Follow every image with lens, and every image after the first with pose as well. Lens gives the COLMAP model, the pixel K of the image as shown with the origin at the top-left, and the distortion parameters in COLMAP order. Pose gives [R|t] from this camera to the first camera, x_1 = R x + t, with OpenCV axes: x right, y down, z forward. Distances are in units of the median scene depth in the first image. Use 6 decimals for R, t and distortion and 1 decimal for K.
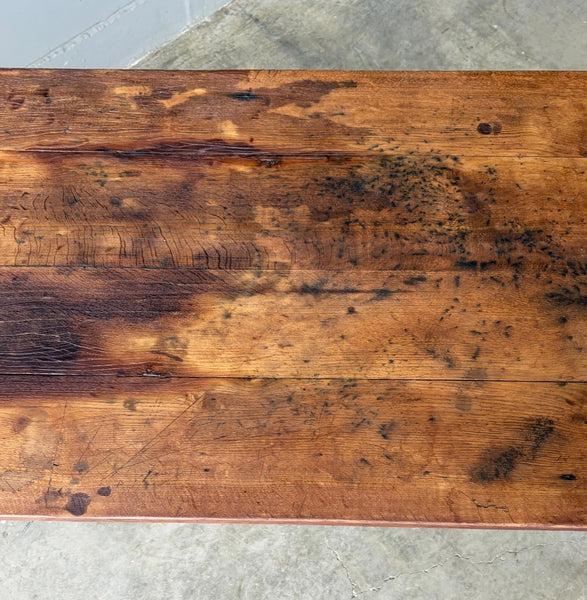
lens RADIAL K [[642.2, 0, 298.9], [0, 642.2, 297.5], [0, 0, 1]] dist [0.006162, 0.000000]
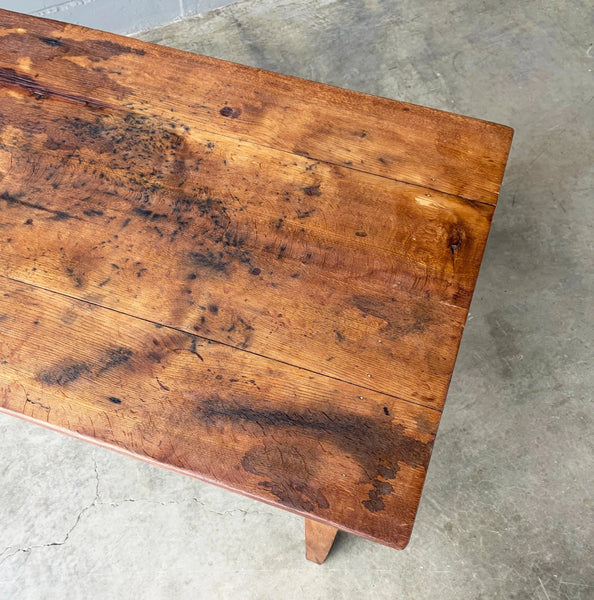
lens RADIAL K [[564.8, 0, 251.4], [0, 564.8, 259.7], [0, 0, 1]] dist [-0.000086, 0.000000]
pose [[0.958050, 0.260802, -0.118839, 0.542170], [-0.265800, 0.963619, -0.028075, 0.006554], [0.107193, 0.058484, 0.992517, 0.028735]]
